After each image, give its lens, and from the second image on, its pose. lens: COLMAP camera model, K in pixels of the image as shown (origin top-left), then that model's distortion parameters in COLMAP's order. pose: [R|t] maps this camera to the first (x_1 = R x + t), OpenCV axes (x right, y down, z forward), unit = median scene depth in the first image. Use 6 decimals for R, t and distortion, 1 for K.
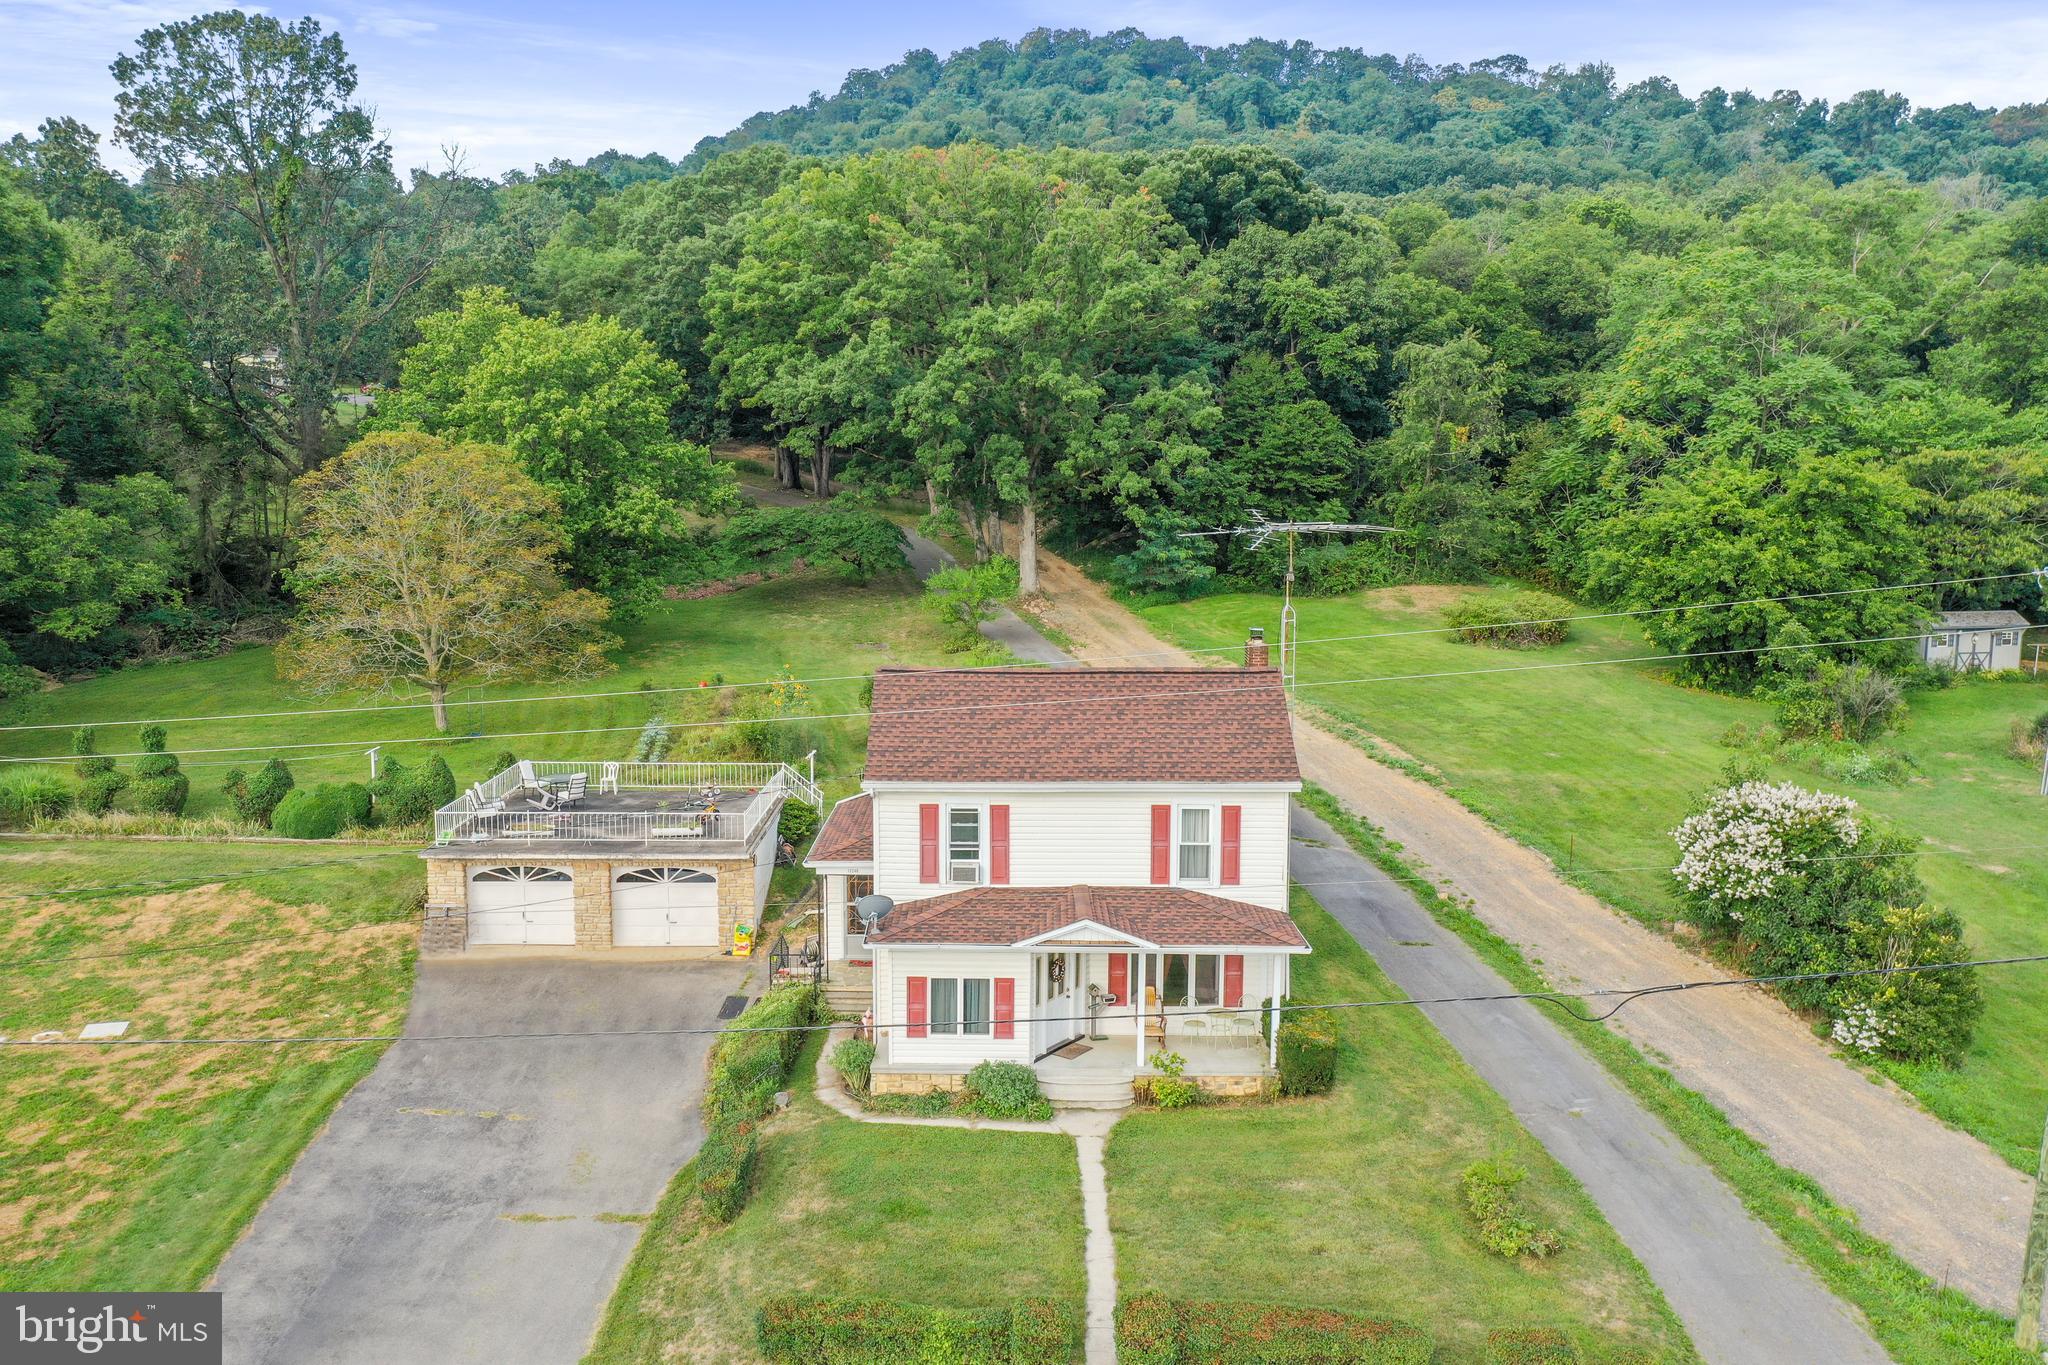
lens RADIAL K [[1627.9, 0, 1012.4], [0, 1627.9, 676.2], [0, 0, 1]] dist [-0.004360, -0.001763]
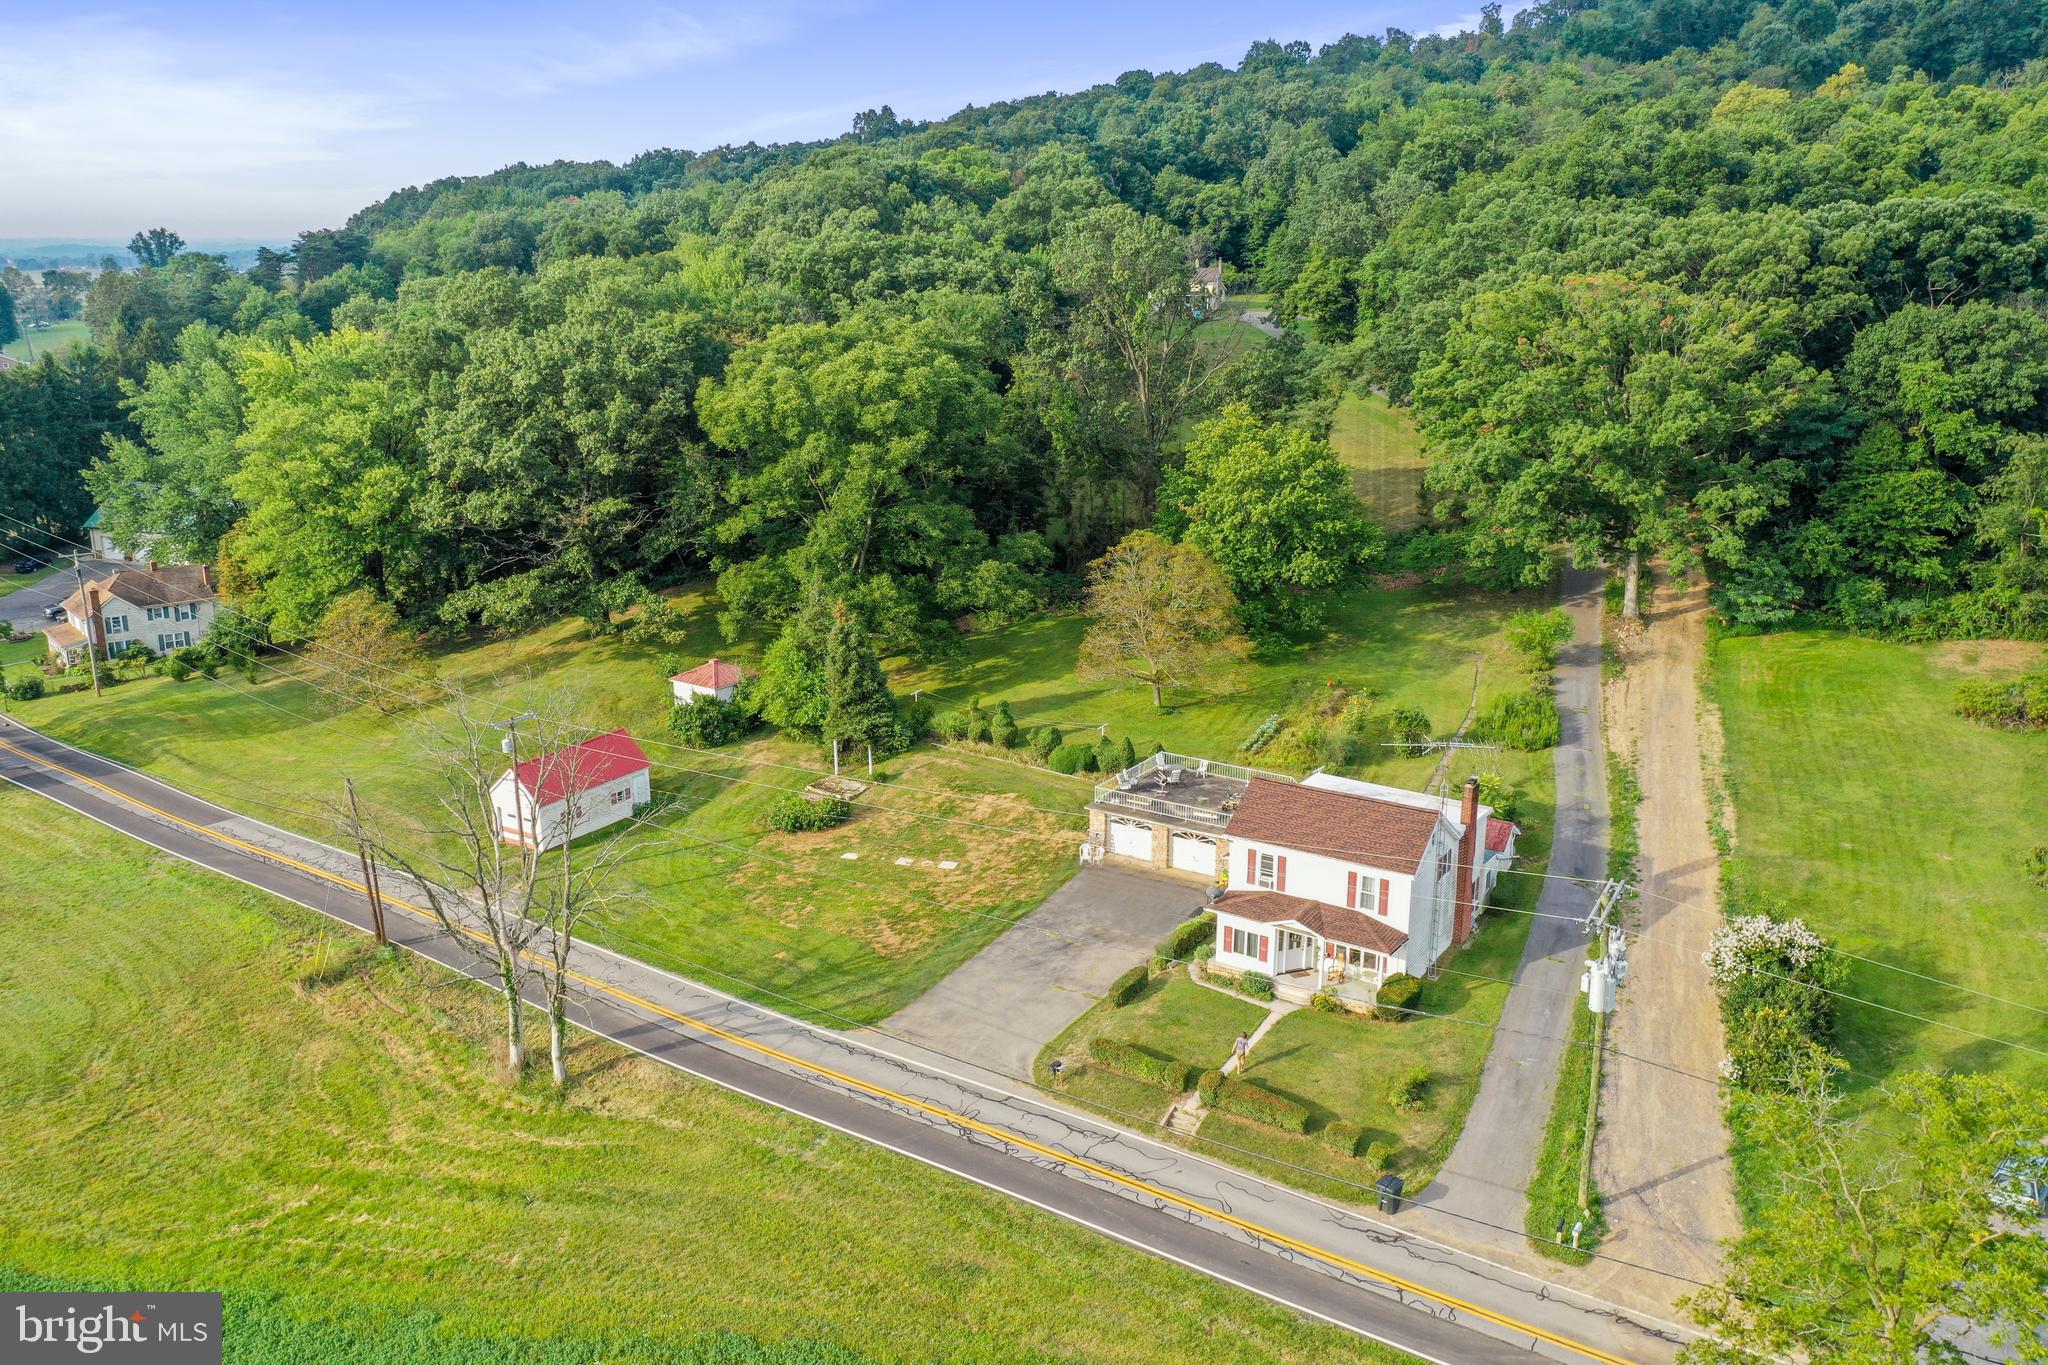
lens RADIAL K [[1614.6, 0, 1007.1], [0, 1614.6, 668.0], [0, 0, 1]] dist [-0.004895, -0.003624]
pose [[0.829542, 0.137870, -0.541157, 0.447769], [-0.065584, 0.986391, 0.150768, -0.256309], [0.554579, -0.089577, 0.827295, -0.520820]]
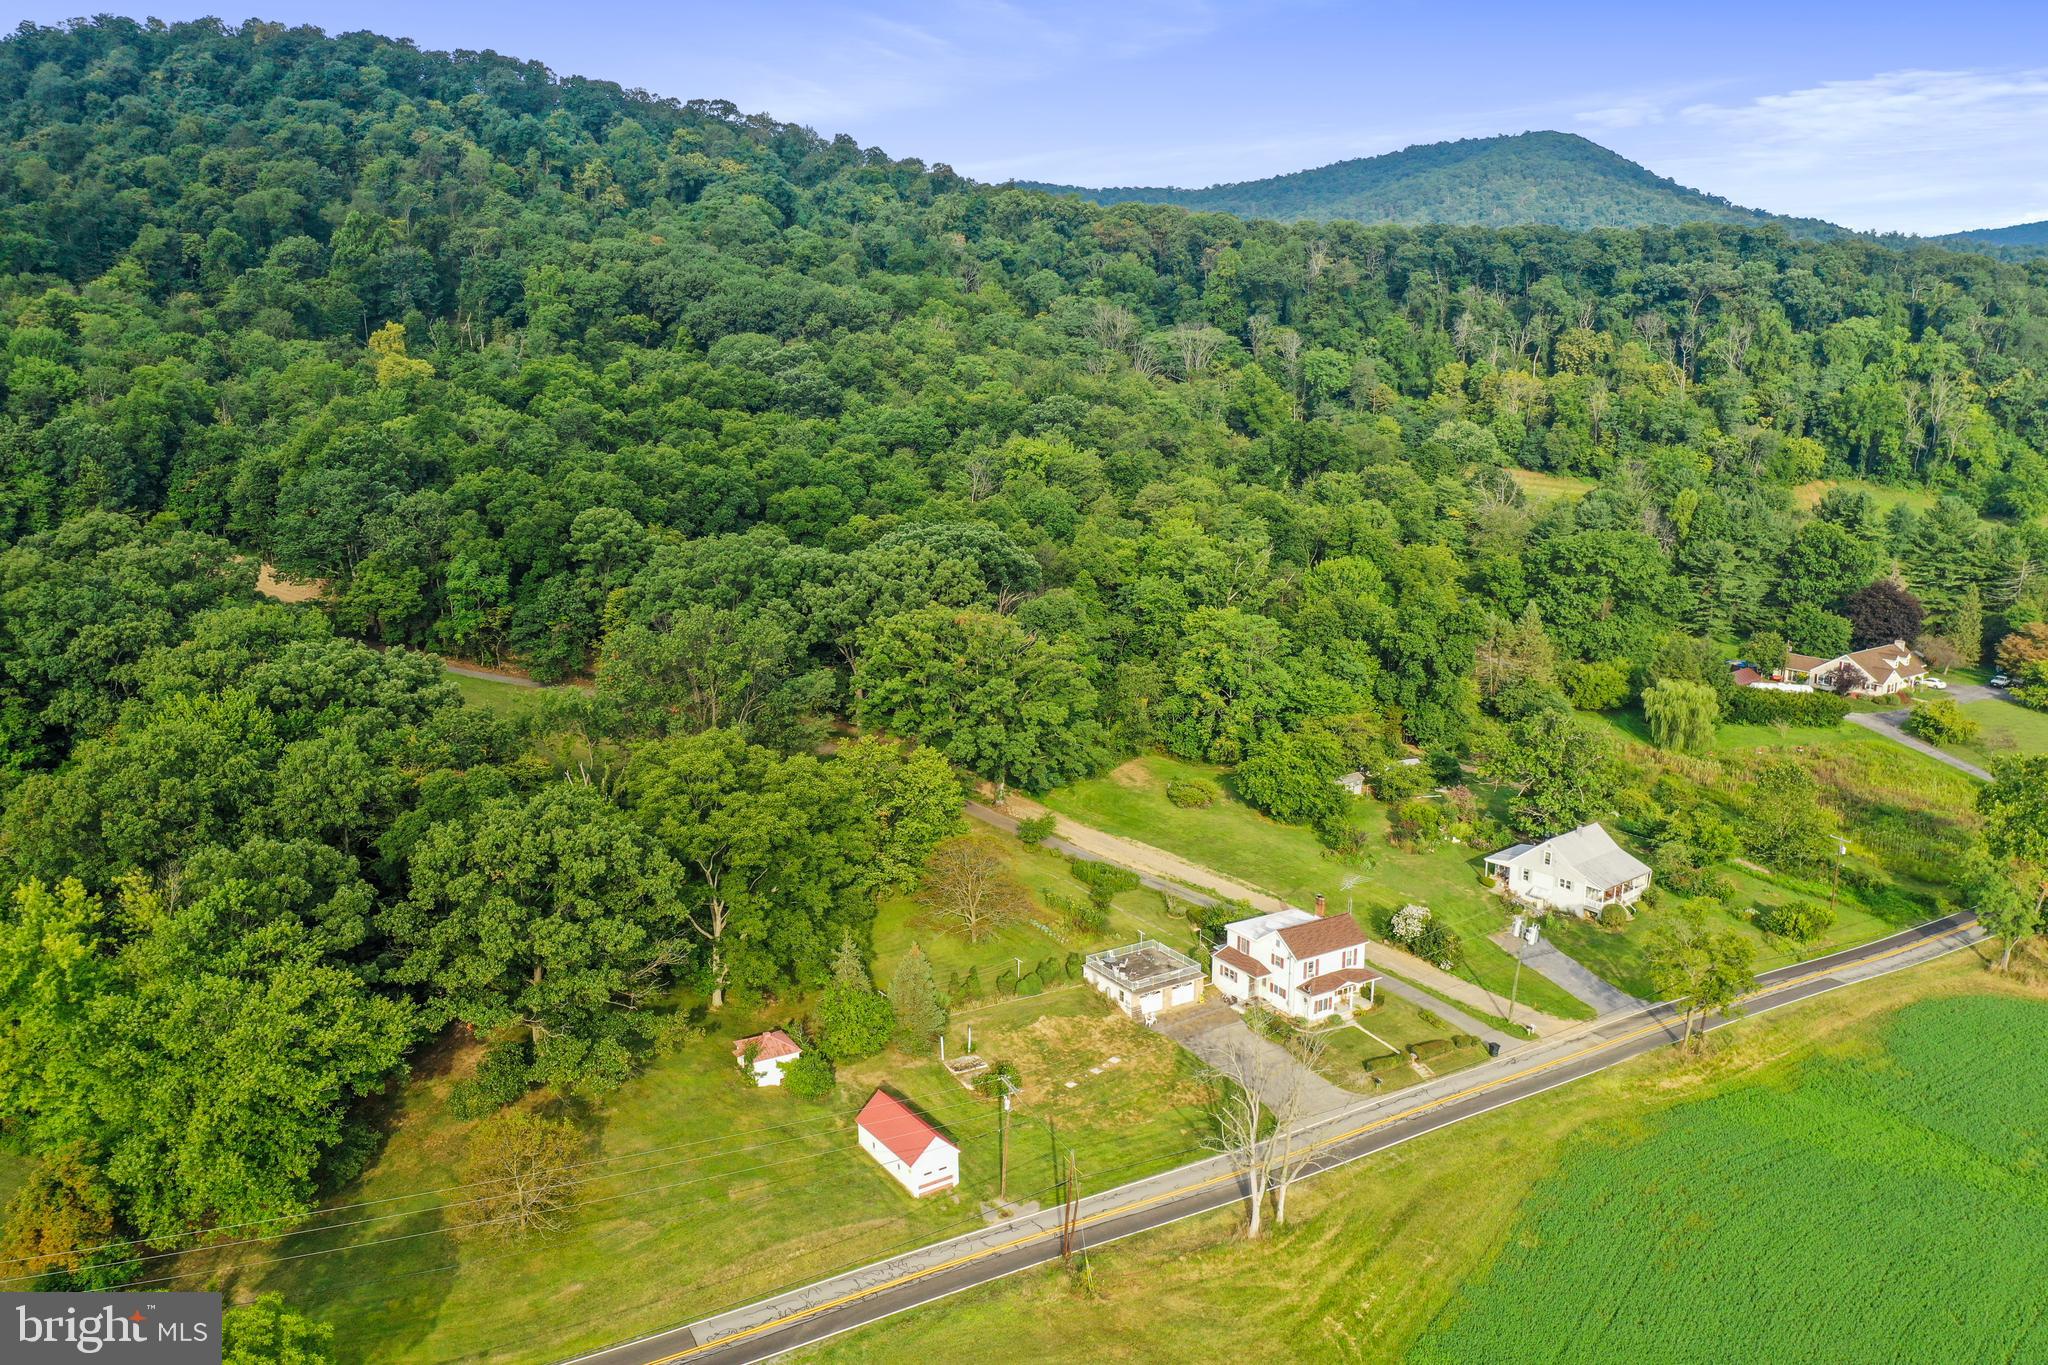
lens RADIAL K [[1618.6, 0, 1013.6], [0, 1618.6, 664.6], [0, 0, 1]] dist [-0.005967, 0.003222]
pose [[0.843644, -0.112792, 0.524921, -1.637229], [0.068031, 0.992261, 0.103872, -0.689454], [-0.532575, -0.051920, 0.844789, -1.259959]]
